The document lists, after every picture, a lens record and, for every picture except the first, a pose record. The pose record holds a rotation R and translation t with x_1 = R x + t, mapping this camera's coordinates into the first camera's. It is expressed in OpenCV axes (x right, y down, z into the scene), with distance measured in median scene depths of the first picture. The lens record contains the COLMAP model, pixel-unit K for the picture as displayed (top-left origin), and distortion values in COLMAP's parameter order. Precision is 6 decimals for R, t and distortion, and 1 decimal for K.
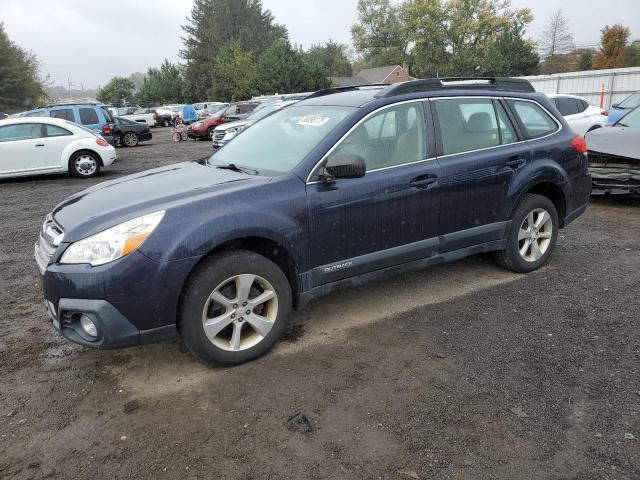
lens RADIAL K [[533.6, 0, 320.0], [0, 533.6, 240.0], [0, 0, 1]] dist [0.000393, -0.000490]
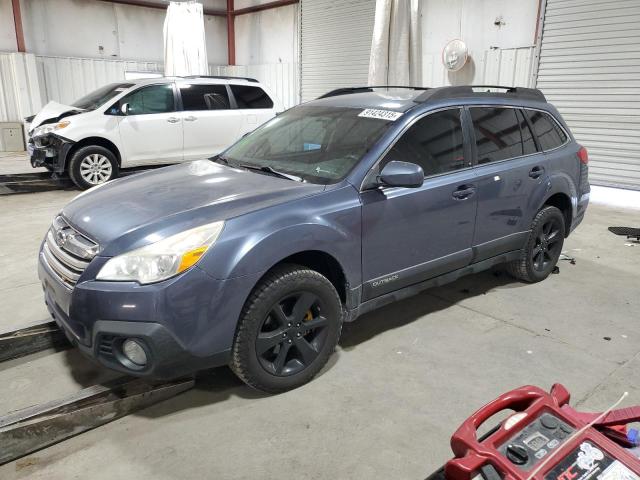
lens RADIAL K [[533.6, 0, 320.0], [0, 533.6, 240.0], [0, 0, 1]] dist [0.000393, -0.000490]
pose [[0.990133, 0.012665, 0.139559, -0.247141], [-0.013727, 0.999884, 0.006648, -0.030394], [-0.139459, -0.008498, 0.990191, 0.094992]]
